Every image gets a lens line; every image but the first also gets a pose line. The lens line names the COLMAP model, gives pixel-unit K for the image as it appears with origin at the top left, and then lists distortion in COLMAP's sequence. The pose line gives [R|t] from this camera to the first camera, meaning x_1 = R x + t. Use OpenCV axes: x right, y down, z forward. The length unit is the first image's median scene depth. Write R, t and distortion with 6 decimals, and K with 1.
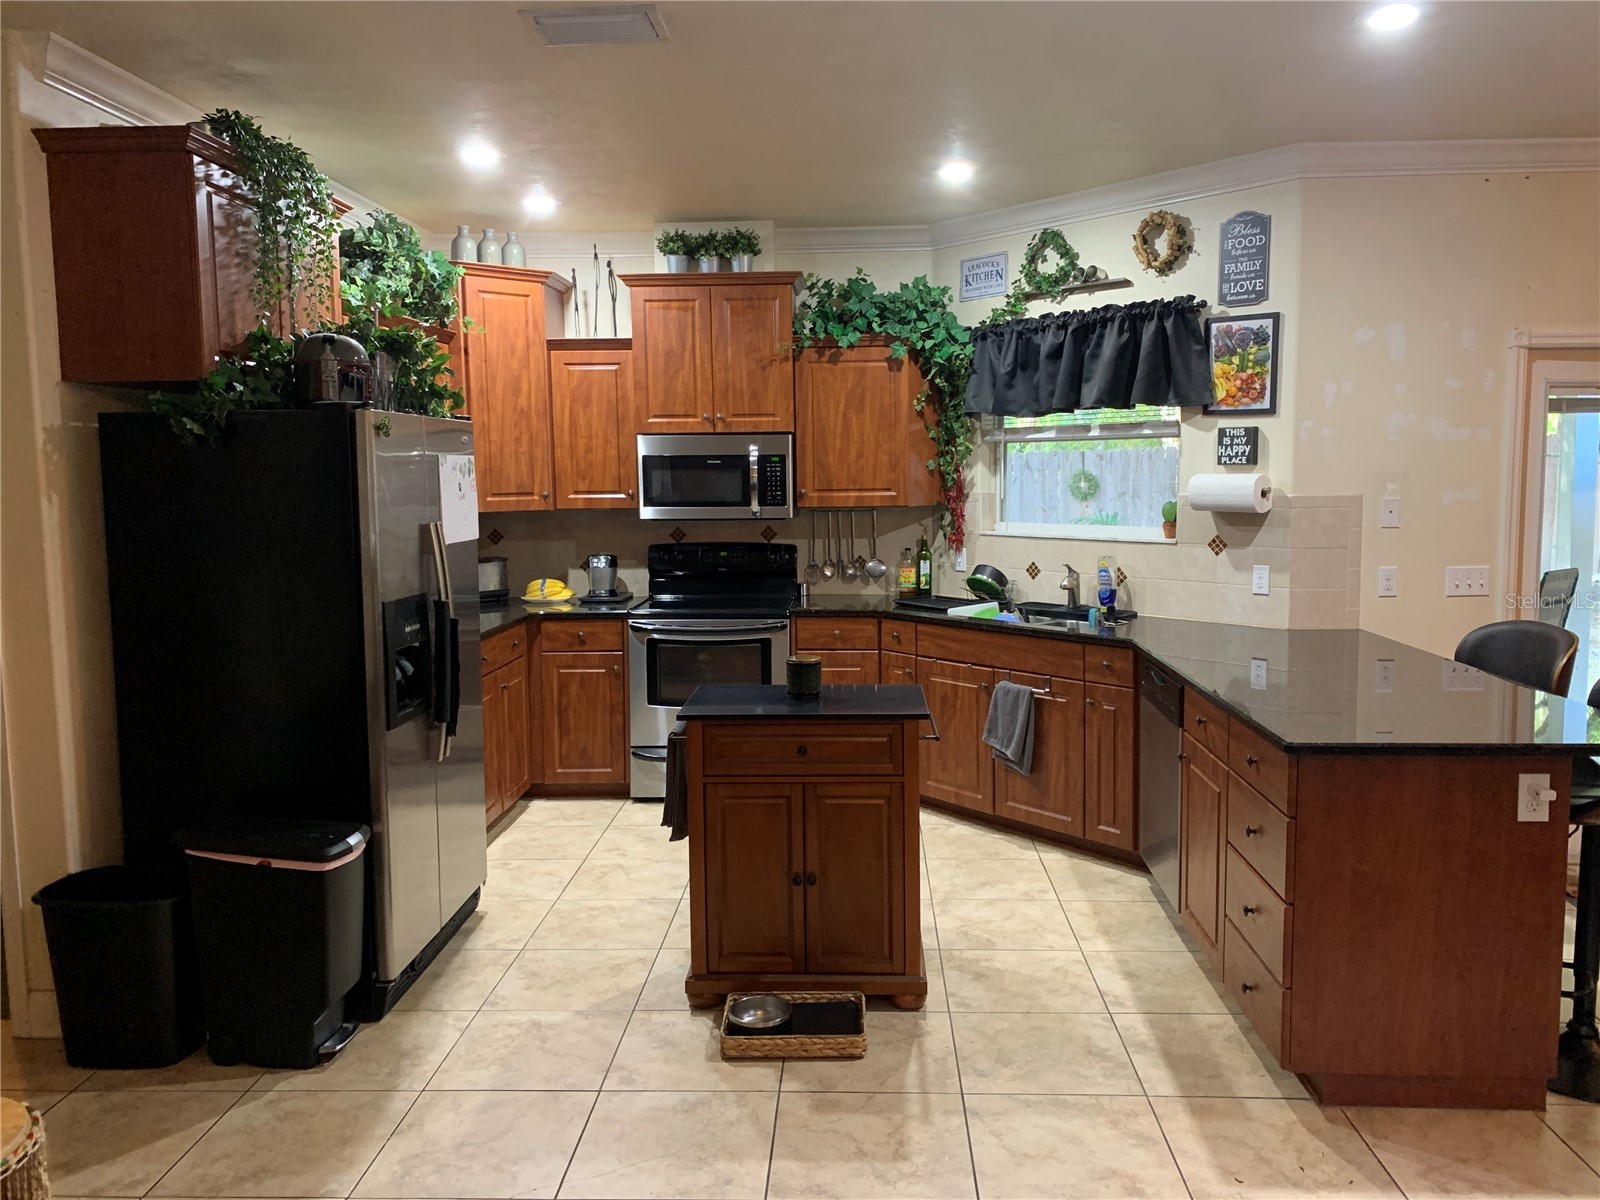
lens RADIAL K [[1221.4, 0, 803.8], [0, 1221.4, 578.6], [0, 0, 1]] dist [0.069532, -0.079017]
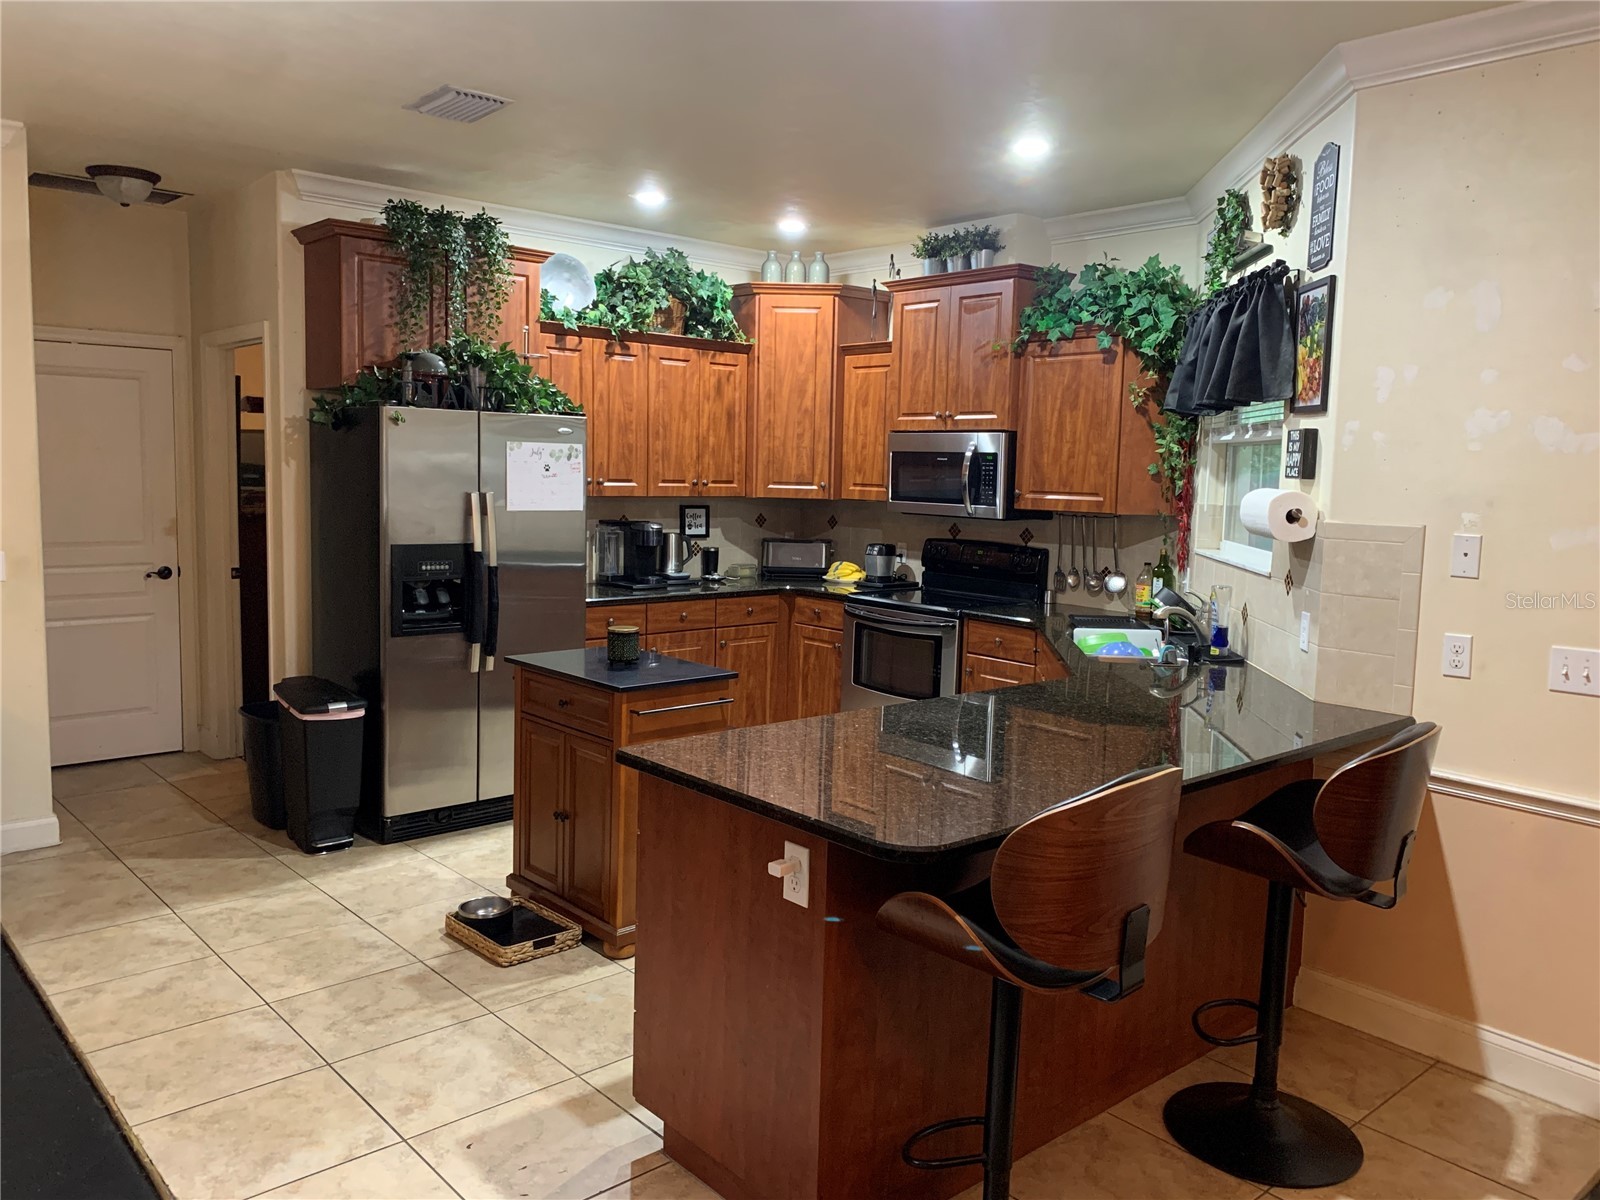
lens RADIAL K [[1202.5, 0, 800.0], [0, 1202.5, 600.0], [0, 0, 1]] dist [0.031234, -0.036936]
pose [[0.696677, 0.107325, -0.709311, 0.576037], [-0.091246, 0.993972, 0.060776, -0.029721], [0.711558, 0.022380, 0.702271, 0.219727]]
